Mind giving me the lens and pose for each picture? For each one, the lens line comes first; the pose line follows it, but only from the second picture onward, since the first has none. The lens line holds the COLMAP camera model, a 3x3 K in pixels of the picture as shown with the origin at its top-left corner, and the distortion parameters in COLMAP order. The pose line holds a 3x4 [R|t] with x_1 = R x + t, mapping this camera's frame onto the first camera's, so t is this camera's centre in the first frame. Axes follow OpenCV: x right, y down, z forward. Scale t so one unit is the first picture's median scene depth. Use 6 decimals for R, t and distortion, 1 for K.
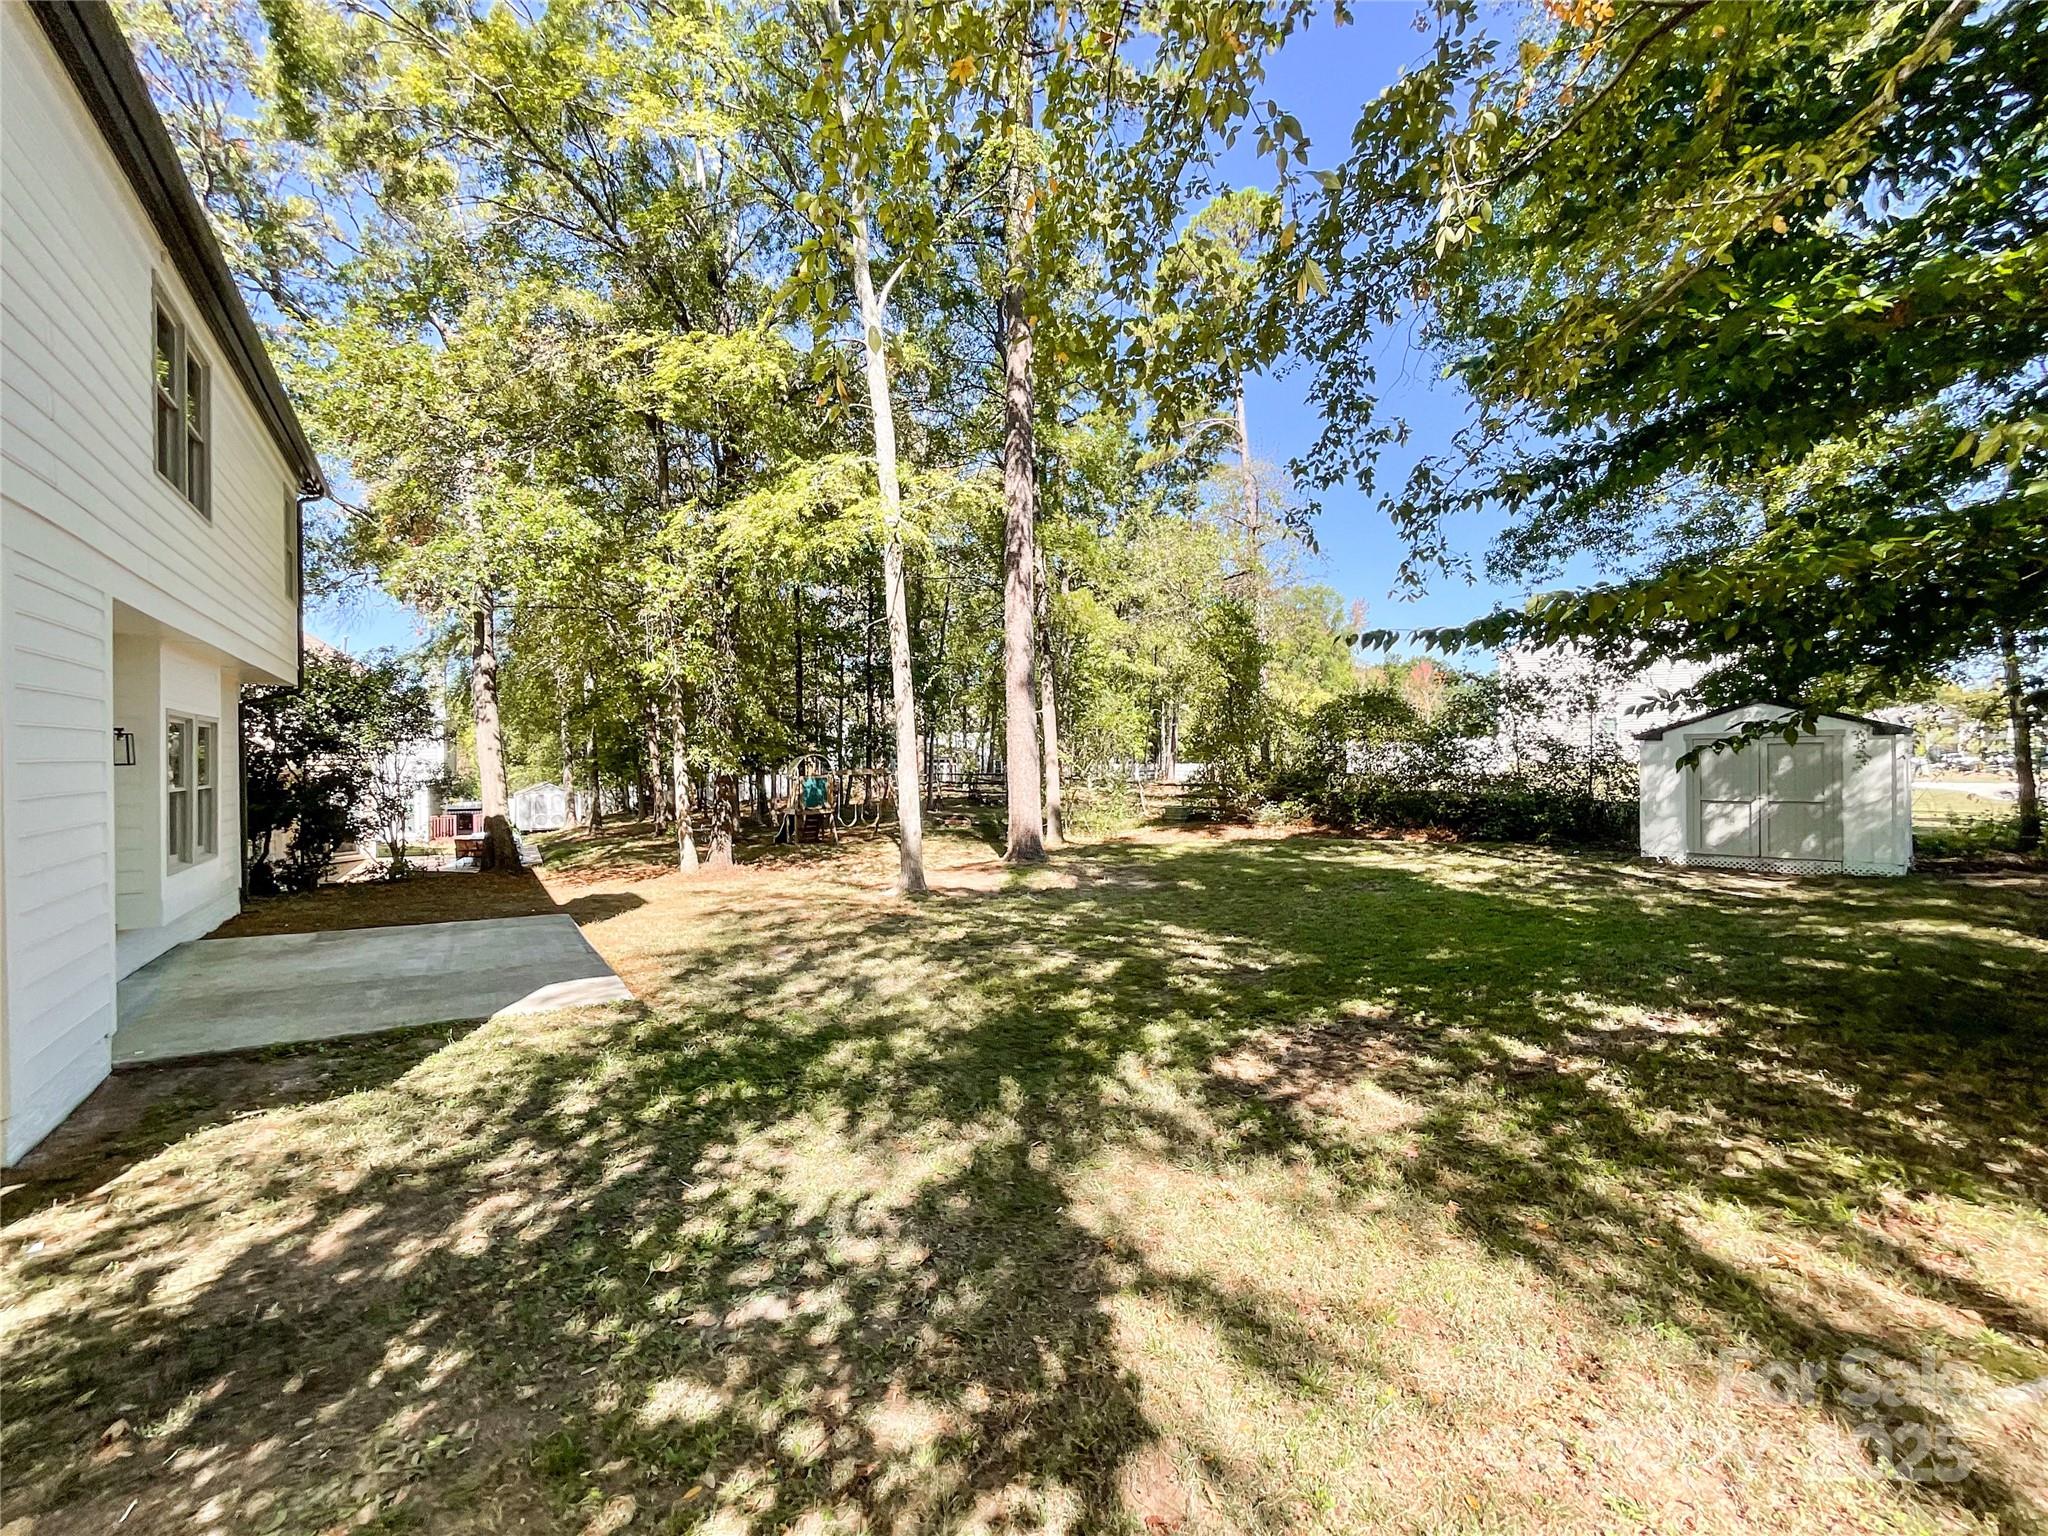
lens RADIAL K [[844.5, 0, 1024.3], [0, 844.5, 771.9], [0, 0, 1]] dist [-0.010129, 0.000762]
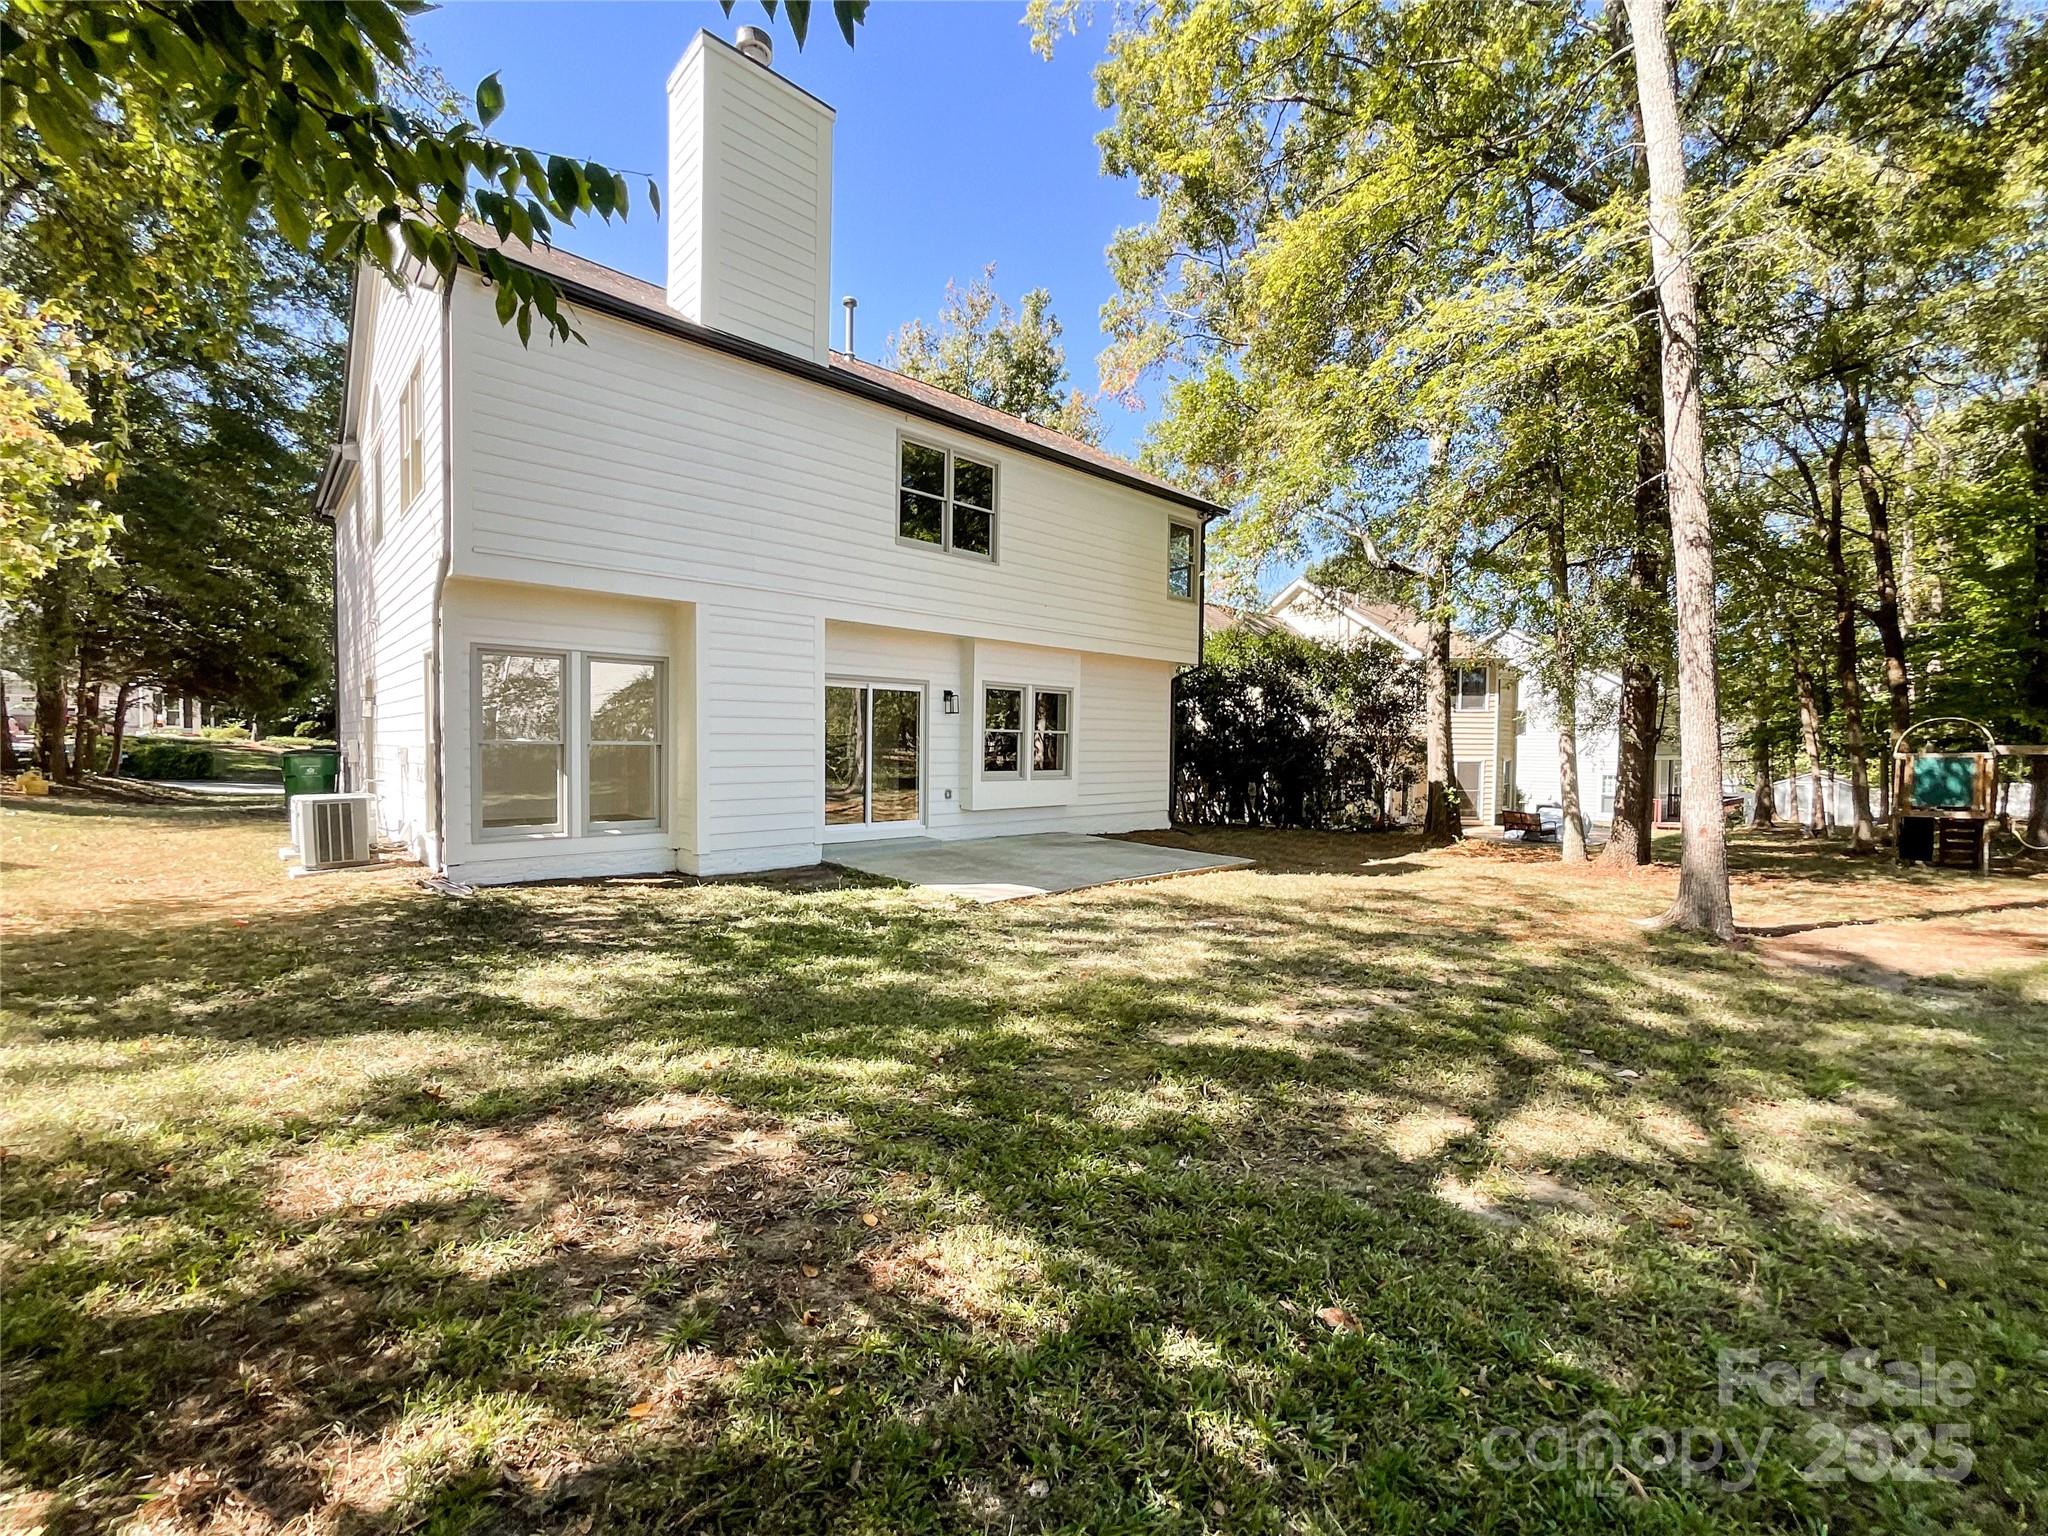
lens RADIAL K [[844.5, 0, 1019.3], [0, 844.5, 758.4], [0, 0, 1]] dist [-0.010129, 0.000762]
pose [[0.157421, 0.025075, -0.987213, 0.999946], [-0.026144, 0.999433, 0.021217, 0.065589], [0.987185, 0.022469, 0.157988, 1.245711]]
